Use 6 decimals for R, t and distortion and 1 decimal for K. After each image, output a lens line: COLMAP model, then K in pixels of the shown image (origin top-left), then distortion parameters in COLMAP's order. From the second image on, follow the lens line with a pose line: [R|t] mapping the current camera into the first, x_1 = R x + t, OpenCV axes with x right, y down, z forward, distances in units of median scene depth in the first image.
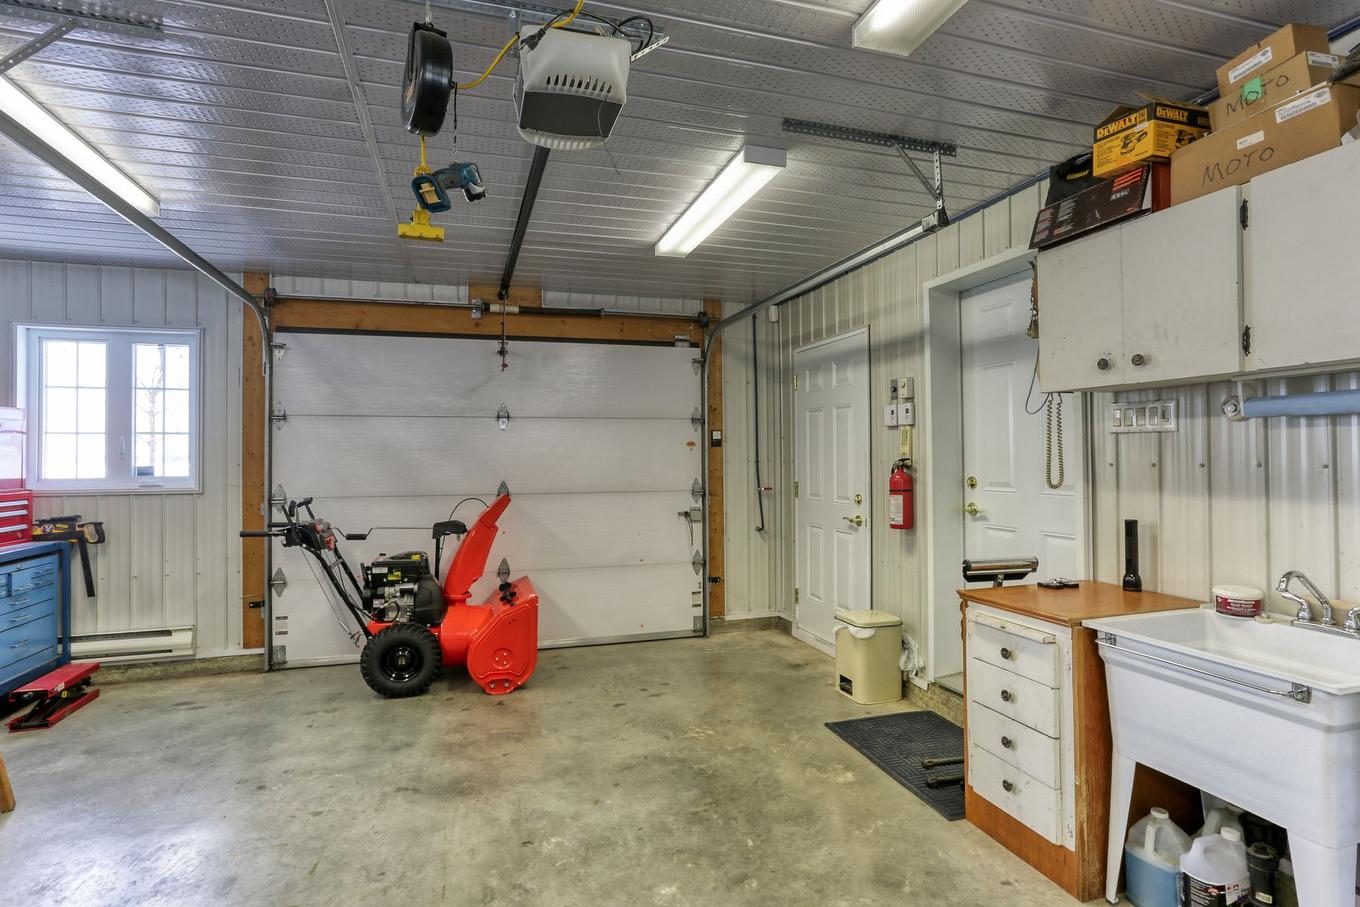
lens RADIAL K [[700.3, 0, 680.0], [0, 700.3, 453.5], [0, 0, 1]] dist [-0.055911, 0.035144]
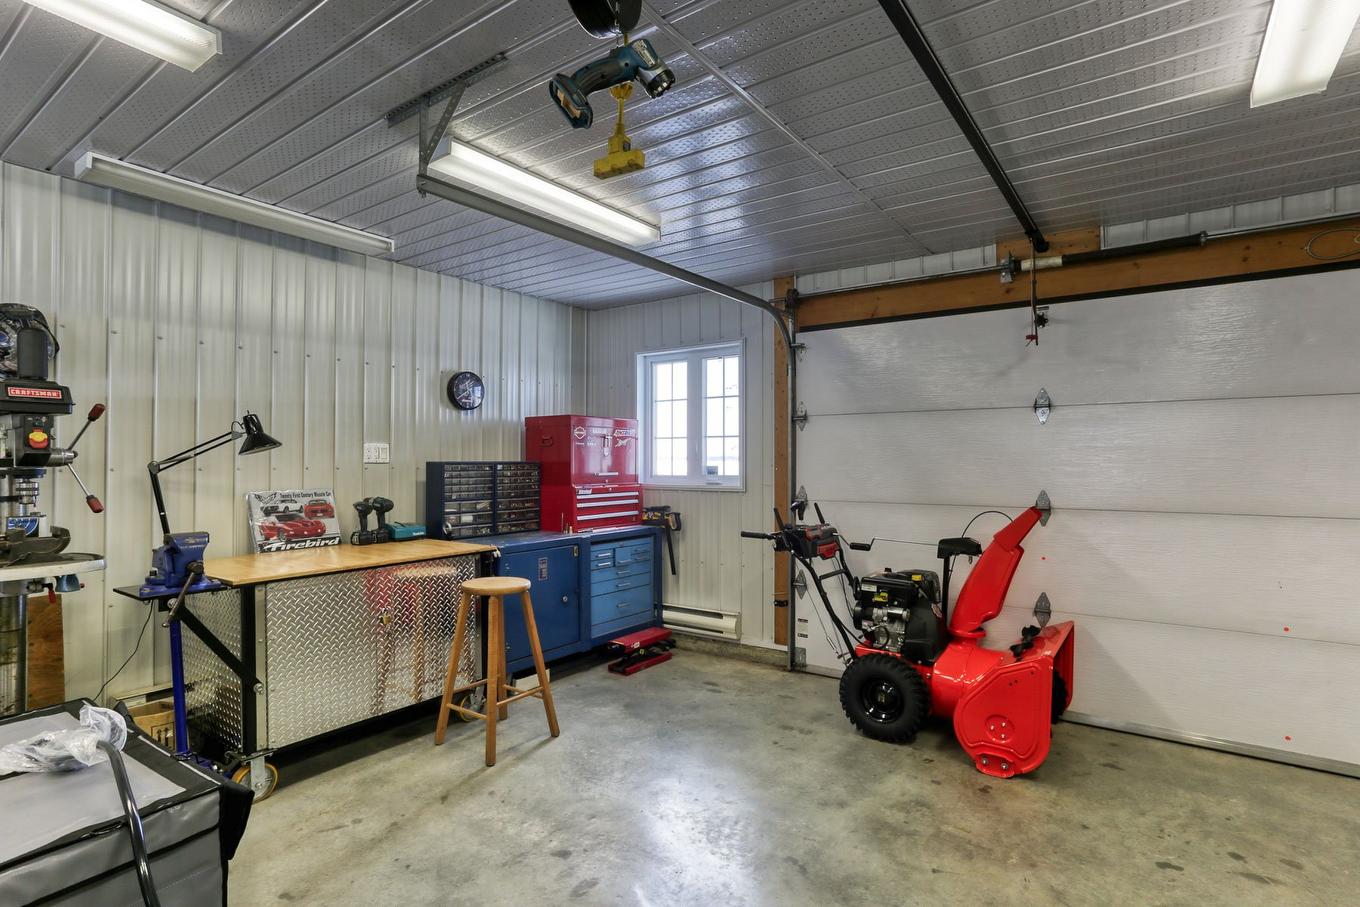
lens RADIAL K [[700.3, 0, 680.0], [0, 700.3, 453.5], [0, 0, 1]] dist [-0.055911, 0.035144]
pose [[0.606078, -0.002072, -0.795403, 0.117940], [0.002671, 0.999996, -0.000570, -0.001603], [0.795401, -0.001779, 0.606081, 0.261440]]
